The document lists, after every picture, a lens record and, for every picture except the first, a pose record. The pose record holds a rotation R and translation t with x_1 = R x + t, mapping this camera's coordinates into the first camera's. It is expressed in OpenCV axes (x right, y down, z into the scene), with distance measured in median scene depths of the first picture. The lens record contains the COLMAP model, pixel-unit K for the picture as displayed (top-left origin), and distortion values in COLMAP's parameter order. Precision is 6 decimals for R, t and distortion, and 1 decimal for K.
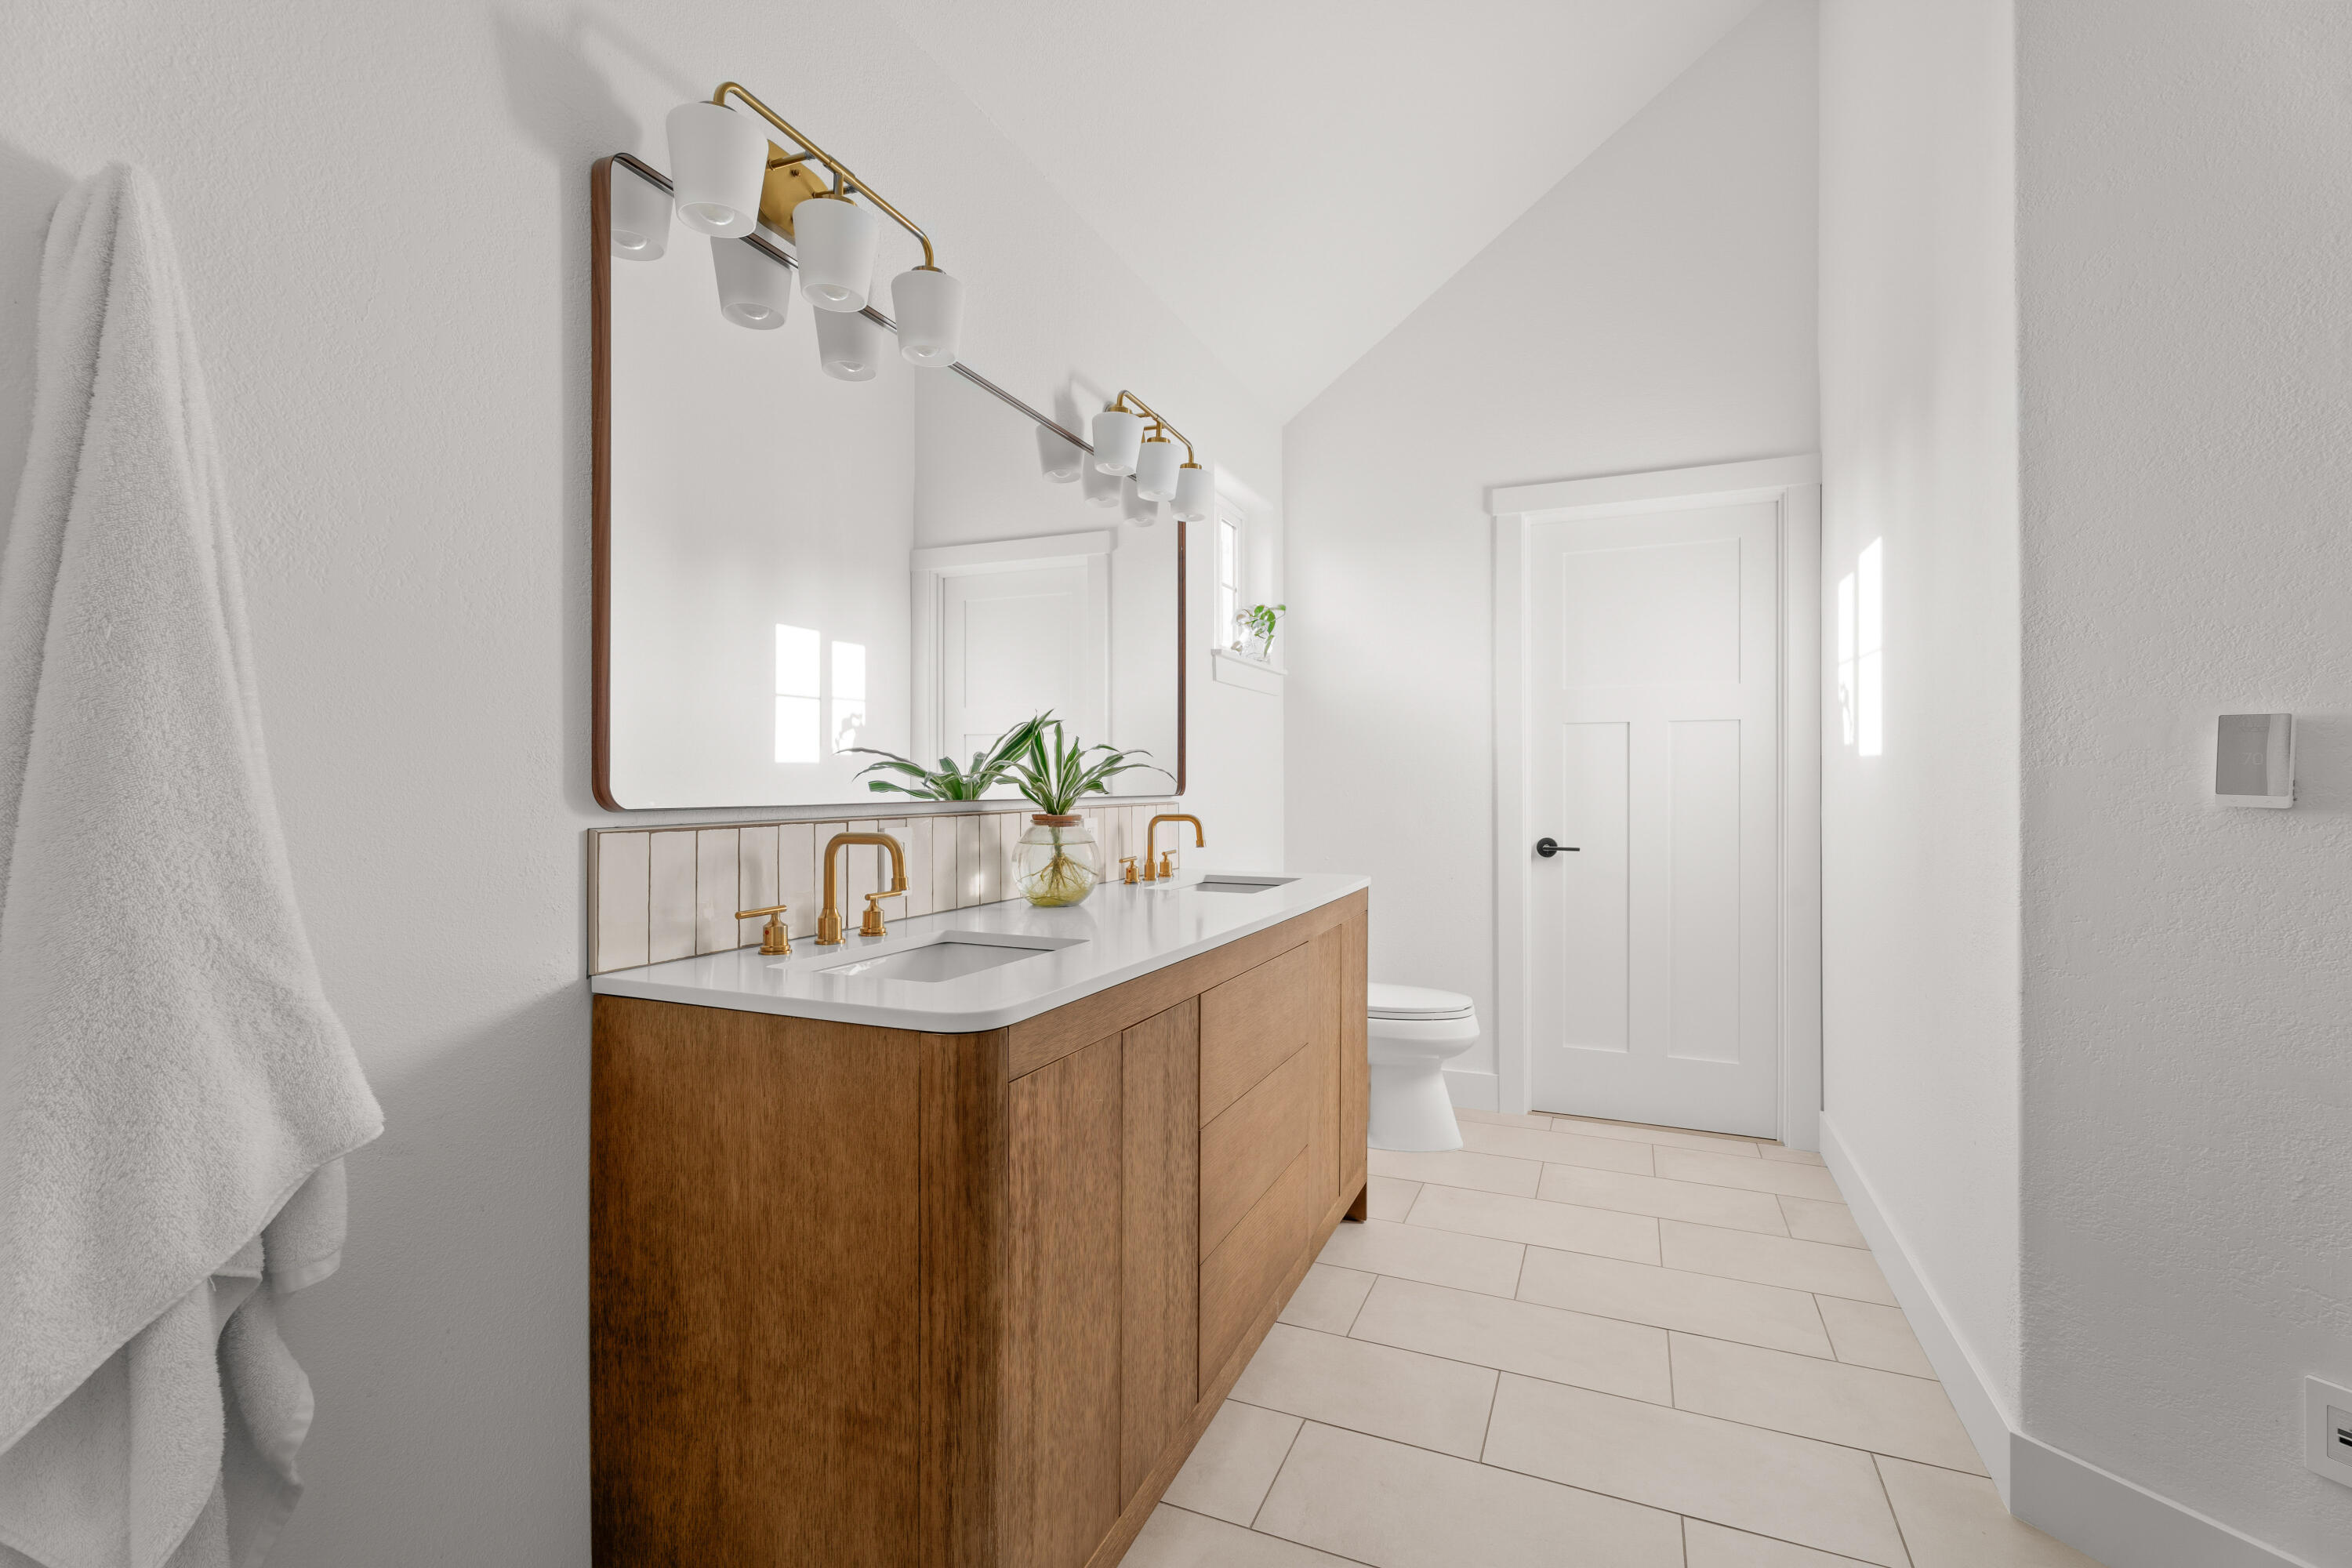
lens RADIAL K [[1041.4, 0, 1176.0], [0, 1041.4, 784.0], [0, 0, 1]] dist [0.000997, 0.000076]
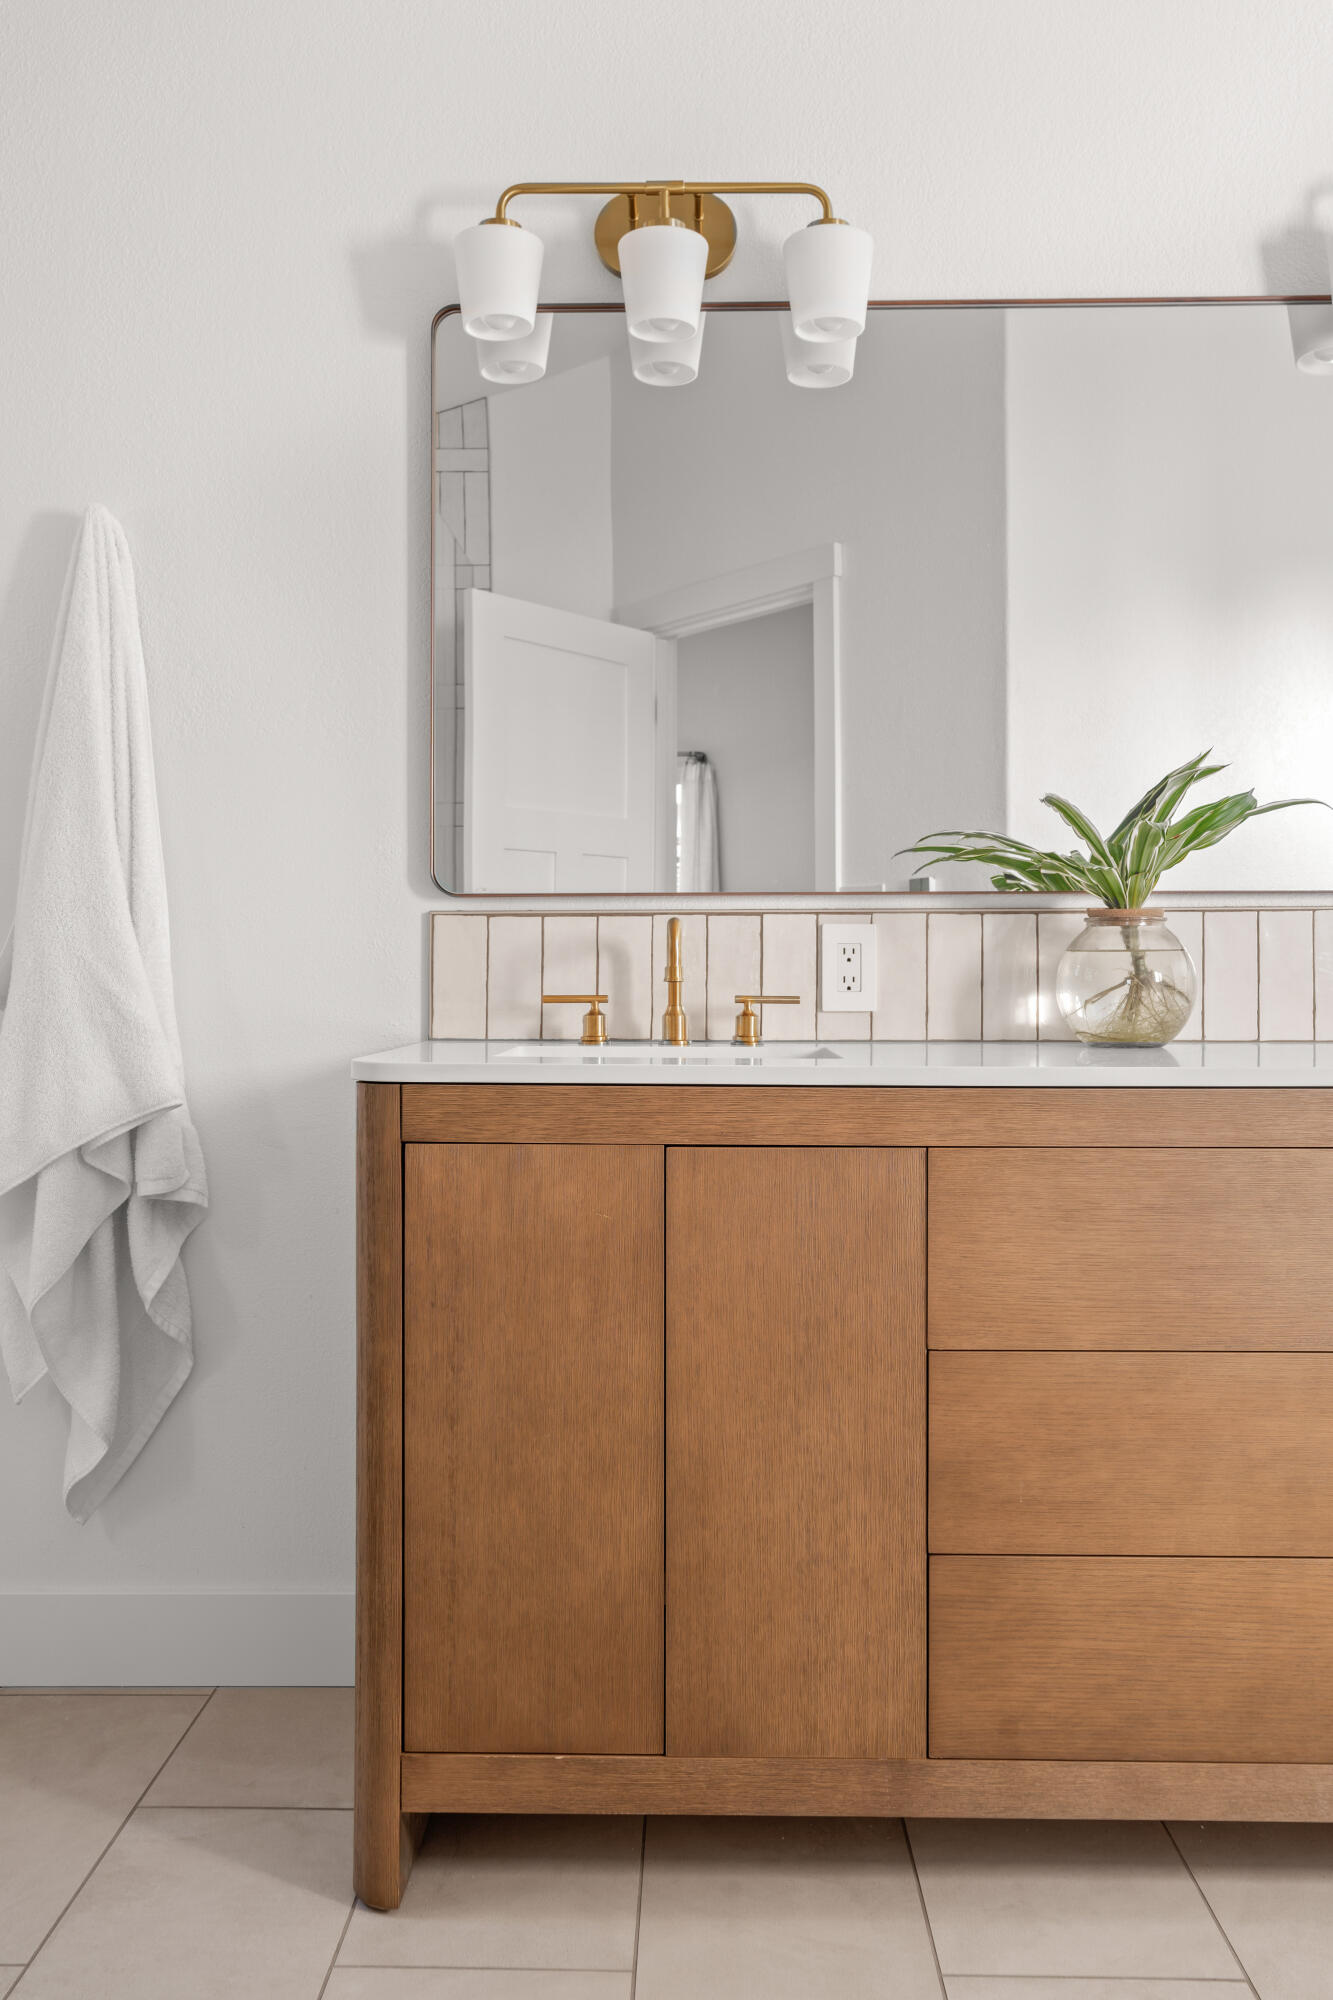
lens RADIAL K [[1531.7, 0, 666.5], [0, 1531.7, 1000.0], [0, 0, 1]] dist [-0.048866, -0.000056]
pose [[0.369847, 0.001333, -0.929092, 0.946737], [0.004739, 0.999983, 0.003322, 0.117373], [0.929081, -0.005632, 0.369834, 0.538571]]
